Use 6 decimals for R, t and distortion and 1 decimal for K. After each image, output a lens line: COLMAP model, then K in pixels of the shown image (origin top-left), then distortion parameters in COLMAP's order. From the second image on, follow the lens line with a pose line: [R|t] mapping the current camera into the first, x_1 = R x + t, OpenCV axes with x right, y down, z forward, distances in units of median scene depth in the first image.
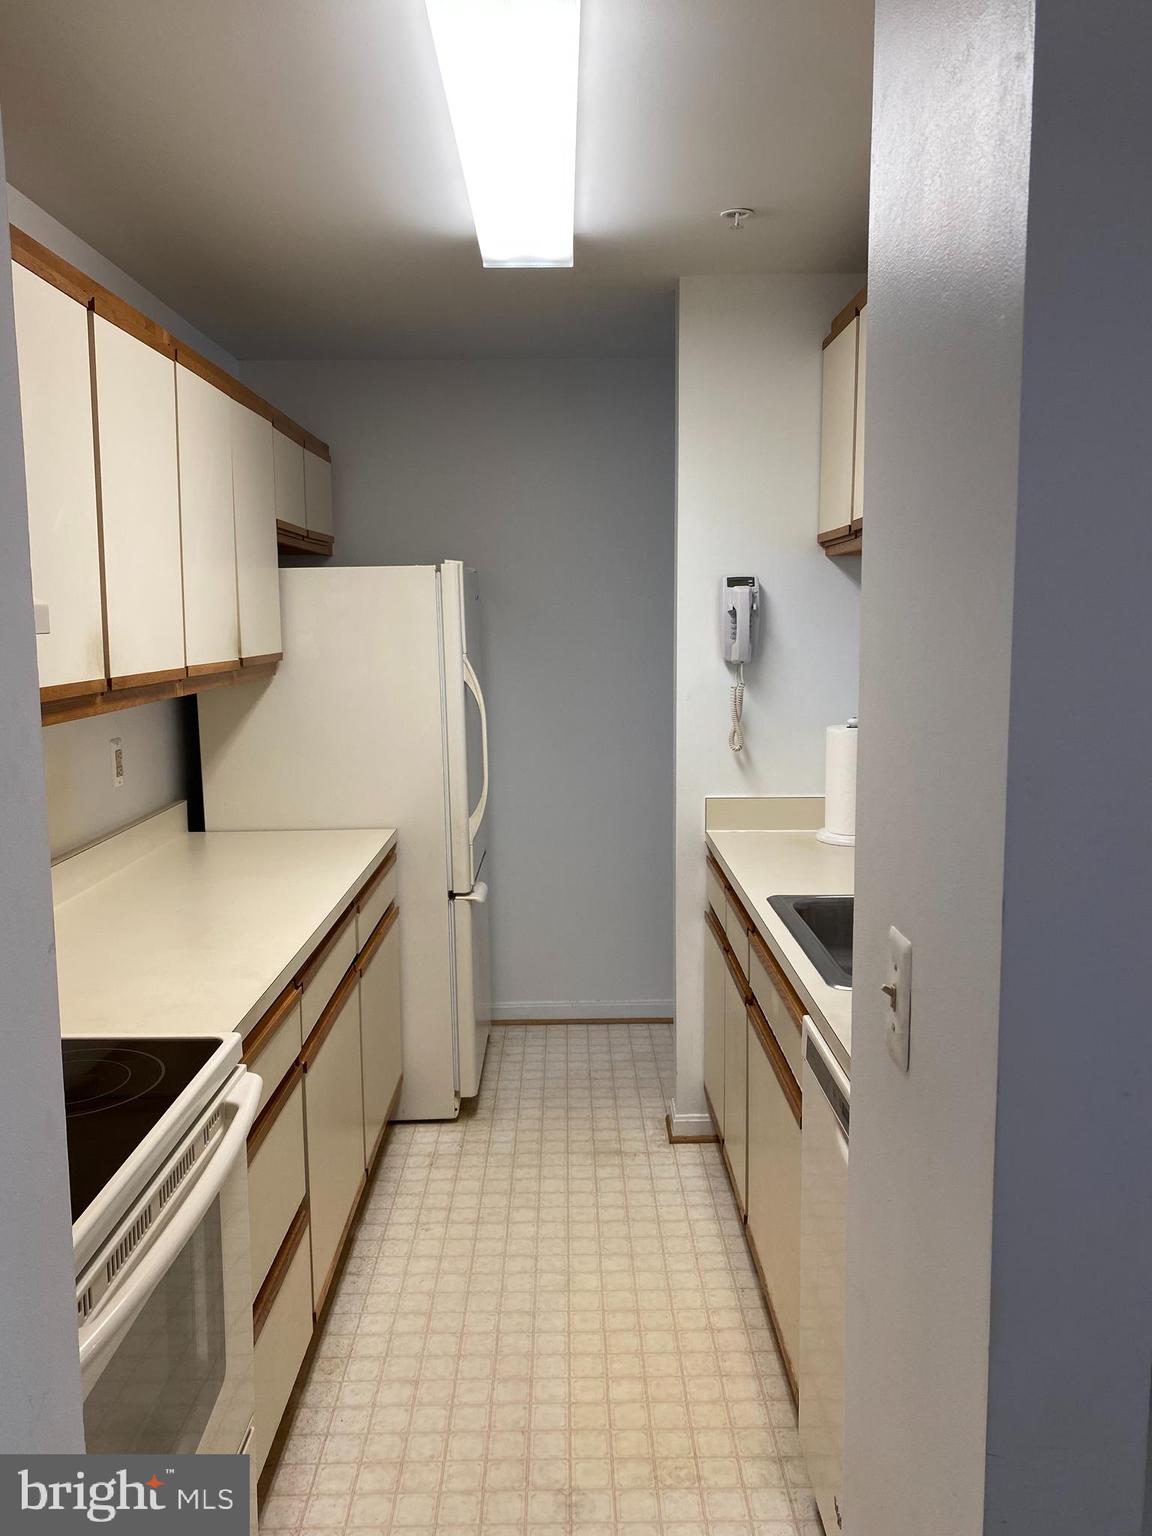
lens RADIAL K [[1152.9, 0, 565.1], [0, 1152.9, 763.8], [0, 0, 1]] dist [0.160128, -0.478944]
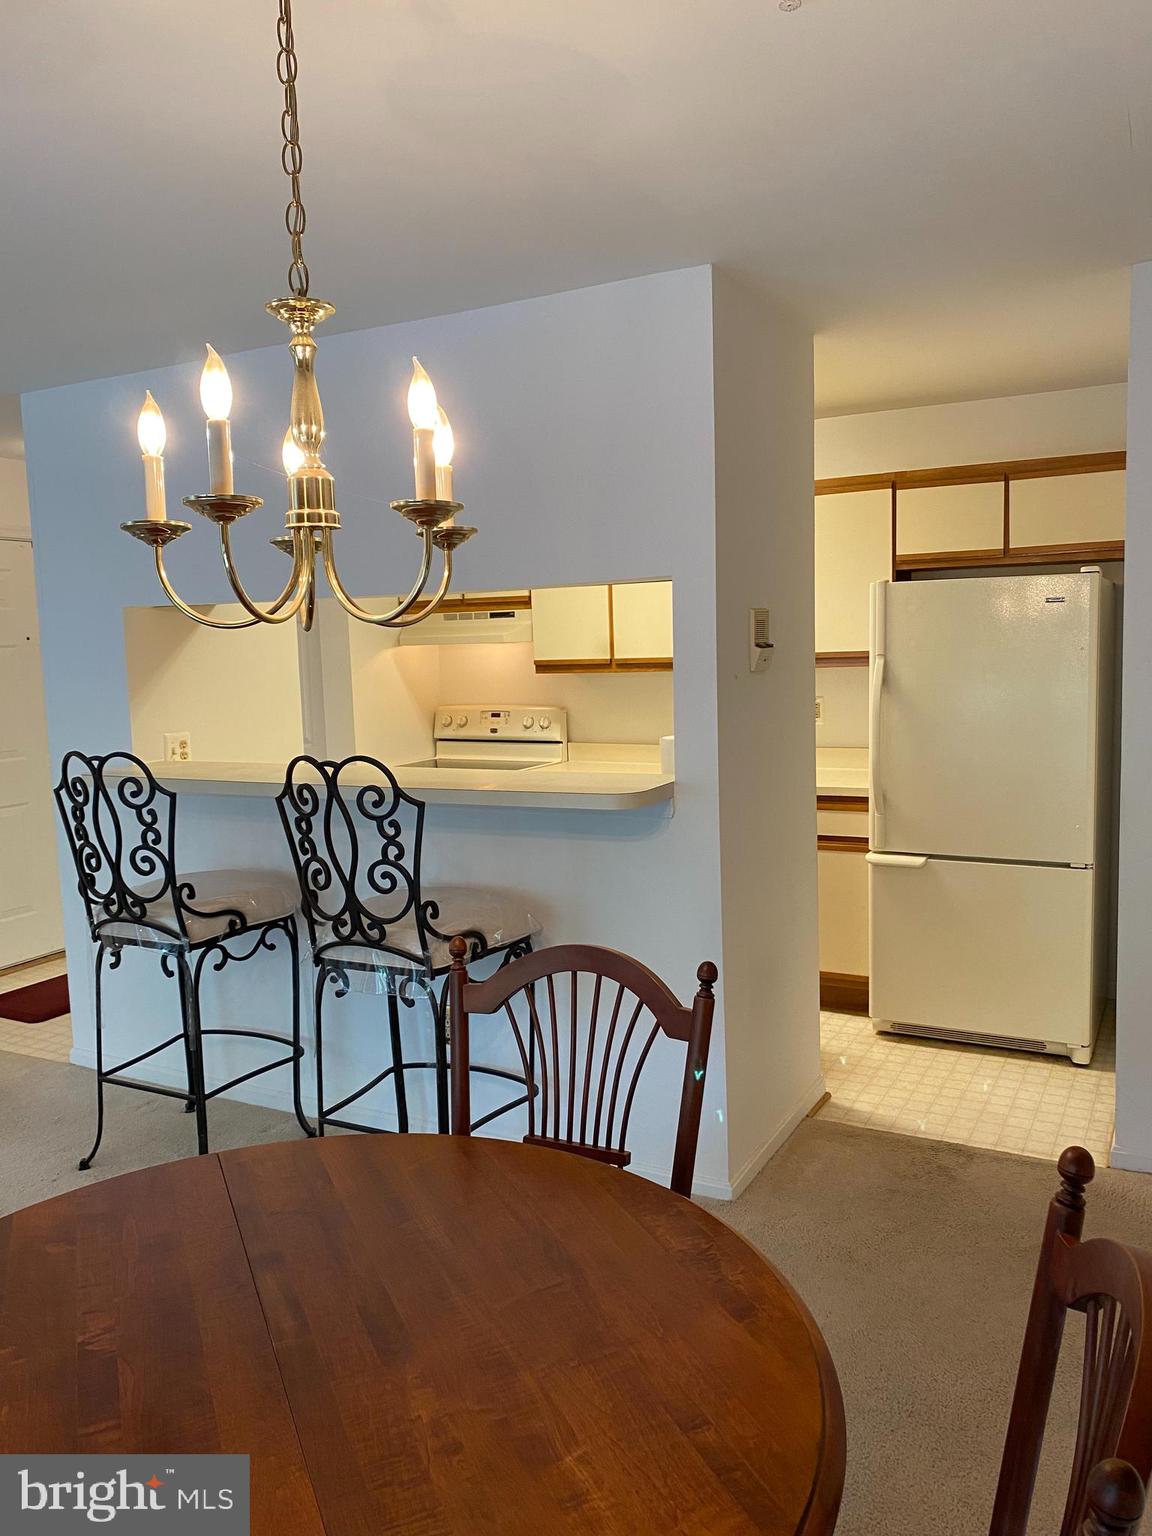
lens RADIAL K [[1152.9, 0, 565.1], [0, 1152.9, 763.8], [0, 0, 1]] dist [0.160128, -0.478944]
pose [[-0.478123, 0.125856, -0.869229, 1.037370], [-0.072093, 0.980716, 0.181654, -0.167773], [0.875329, 0.149518, -0.459830, 1.149007]]
